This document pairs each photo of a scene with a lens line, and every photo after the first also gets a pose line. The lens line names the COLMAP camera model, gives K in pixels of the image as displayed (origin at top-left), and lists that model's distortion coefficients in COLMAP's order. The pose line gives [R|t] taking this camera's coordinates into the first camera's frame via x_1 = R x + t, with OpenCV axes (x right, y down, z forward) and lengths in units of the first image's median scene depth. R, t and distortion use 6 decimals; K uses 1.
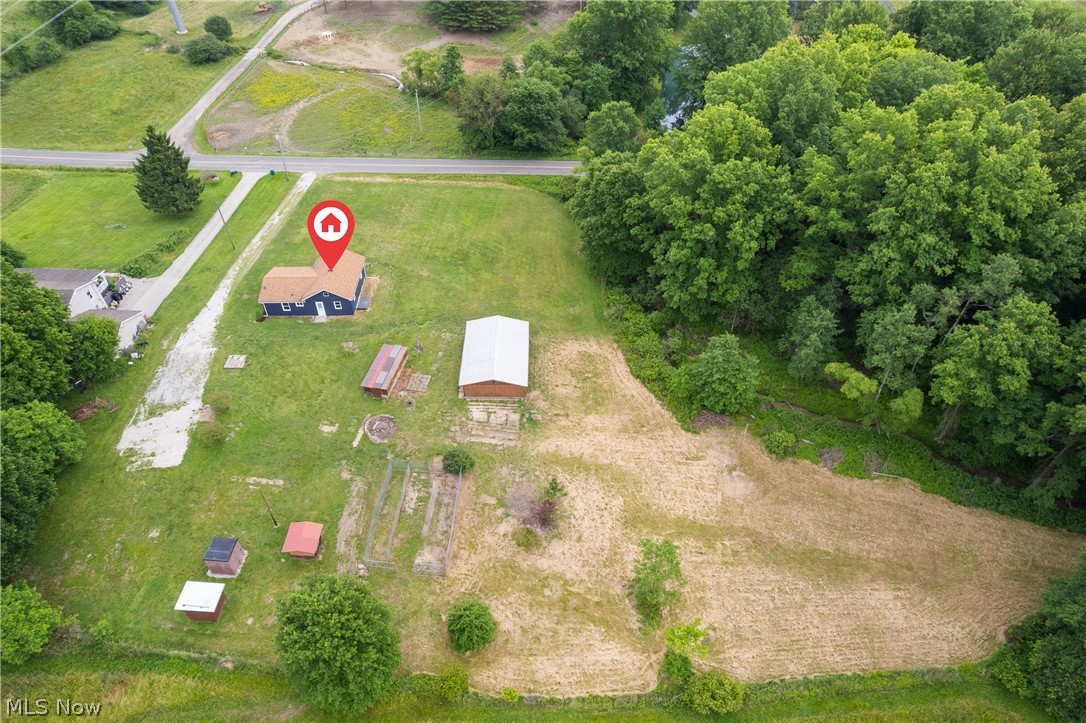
lens RADIAL K [[688.7, 0, 553.0], [0, 688.7, 373.5], [0, 0, 1]] dist [-0.079770, 0.062917]
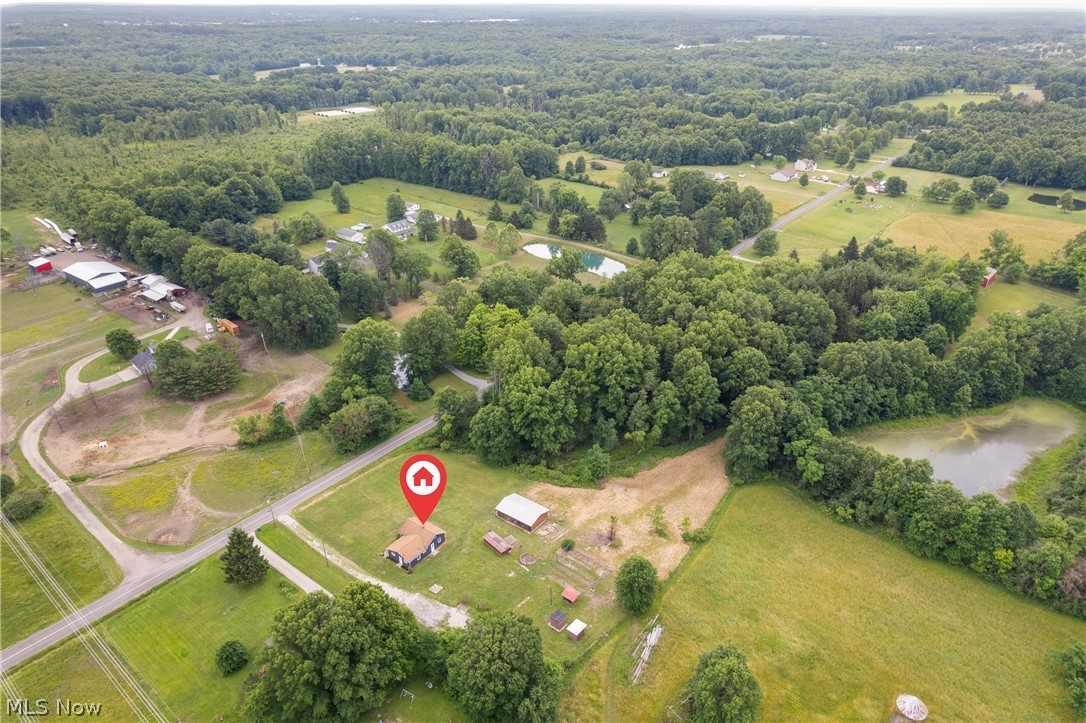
lens RADIAL K [[688.7, 0, 553.0], [0, 688.7, 373.5], [0, 0, 1]] dist [-0.079770, 0.062917]
pose [[0.590223, -0.387593, 0.708102, -1.321772], [0.566755, 0.823603, -0.021591, -0.268248], [-0.574827, 0.414064, 0.705780, -0.679088]]
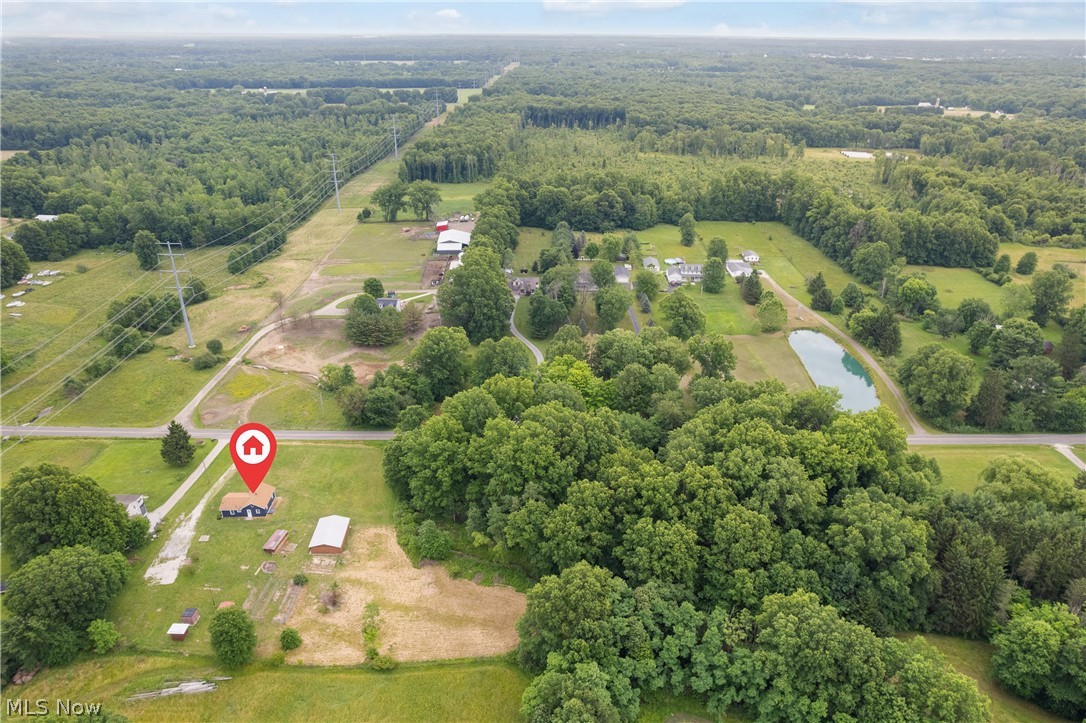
lens RADIAL K [[688.7, 0, 553.0], [0, 688.7, 373.5], [0, 0, 1]] dist [-0.079770, 0.062917]
pose [[0.999148, -0.015090, 0.038426, 0.518384], [0.026345, 0.949694, -0.312069, 0.172863], [-0.031784, 0.312815, 0.949282, -1.133677]]
